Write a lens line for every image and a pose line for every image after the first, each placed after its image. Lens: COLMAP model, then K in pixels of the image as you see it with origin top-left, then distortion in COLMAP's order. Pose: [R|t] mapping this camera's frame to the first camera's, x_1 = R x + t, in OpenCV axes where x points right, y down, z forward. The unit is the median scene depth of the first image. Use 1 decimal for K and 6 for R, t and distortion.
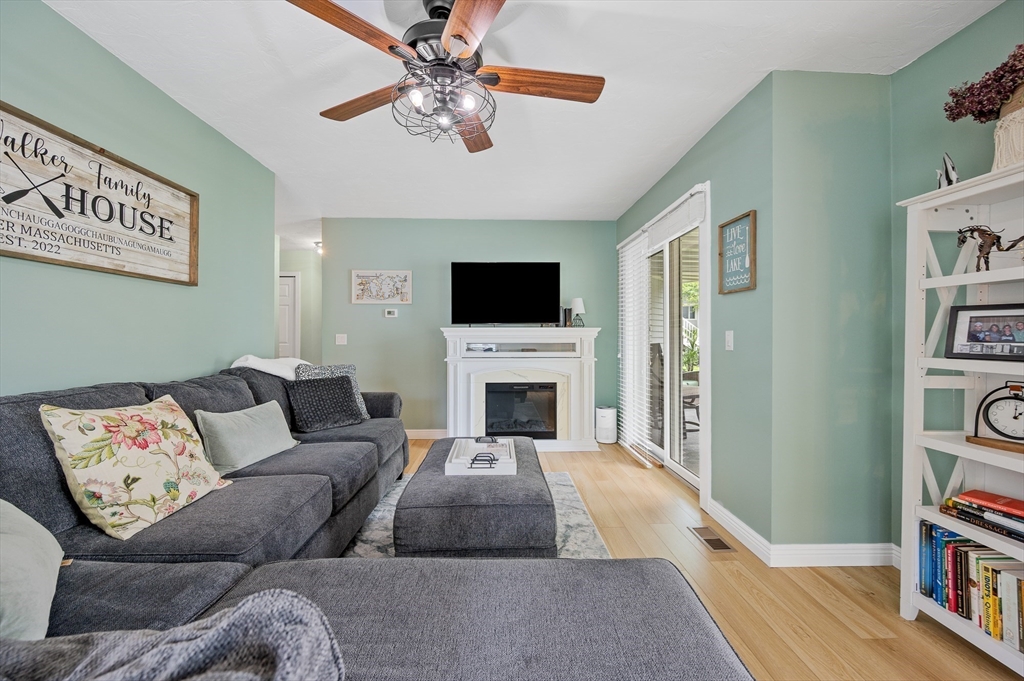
lens RADIAL K [[406.4, 0, 511.2], [0, 406.4, 335.9], [0, 0, 1]] dist [0.000465, 0.000500]
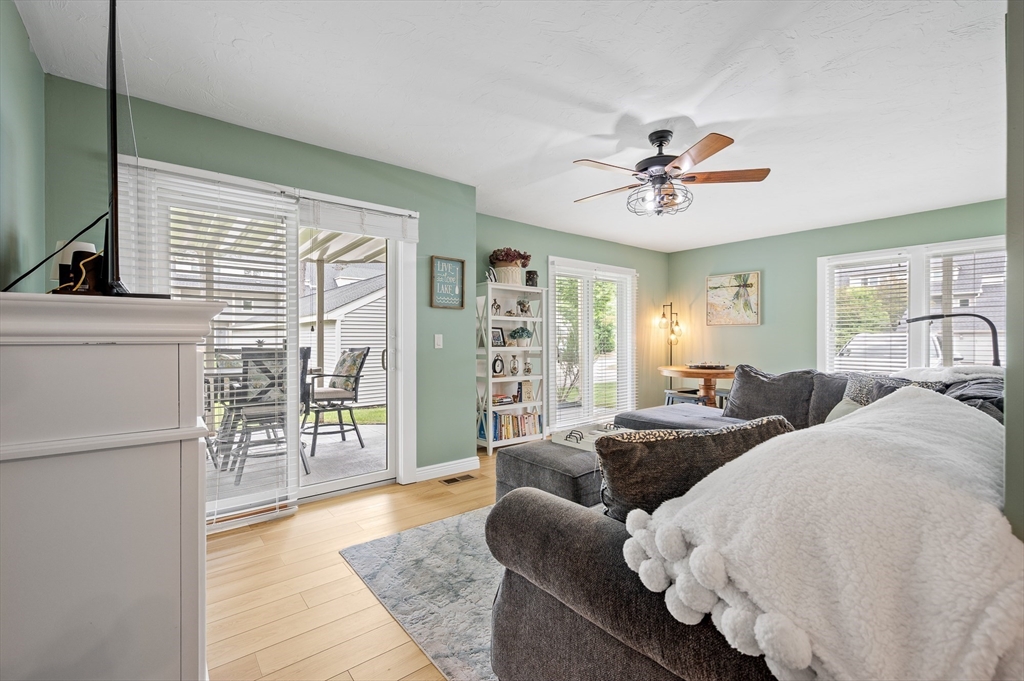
lens RADIAL K [[424.8, 0, 513.5], [0, 424.8, 340.5], [0, 0, 1]] dist [0.002598, 0.000260]
pose [[-0.592054, -0.002216, 0.805895, -1.127660], [0.001061, 0.999993, 0.003529, 0.004498], [-0.805898, 0.002945, -0.592047, 2.368359]]
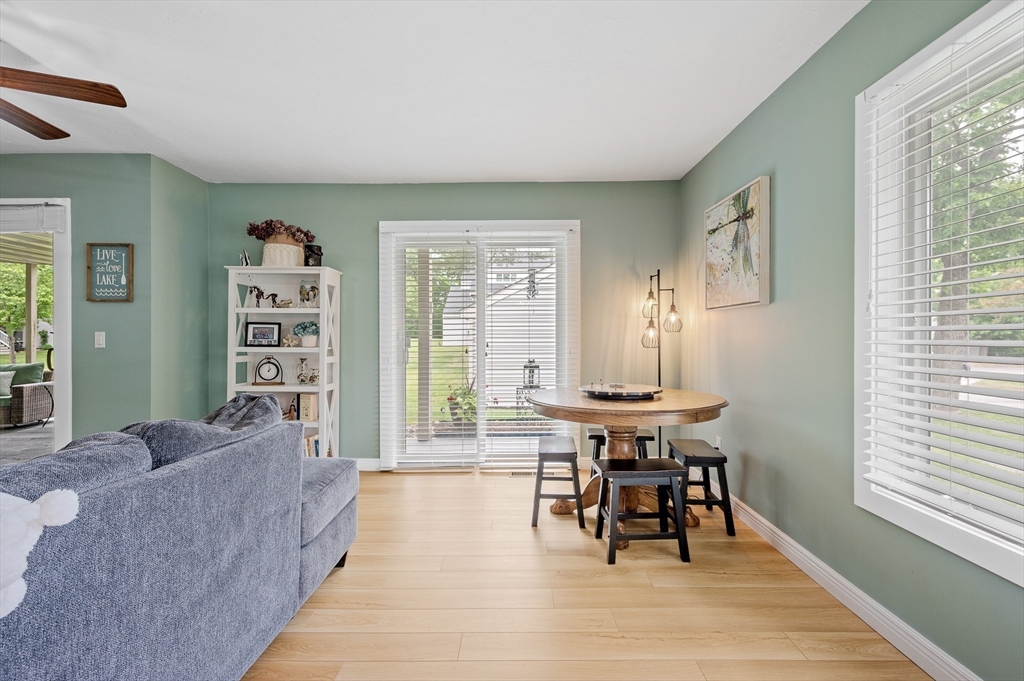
lens RADIAL K [[451.2, 0, 509.6], [0, 451.2, 336.5], [0, 0, 1]] dist [-0.003091, -0.000641]
pose [[0.048223, -0.002461, 0.998834, -1.089372], [-0.000657, 0.999997, 0.002495, -0.004515], [-0.998836, -0.000777, 0.048222, -0.432089]]
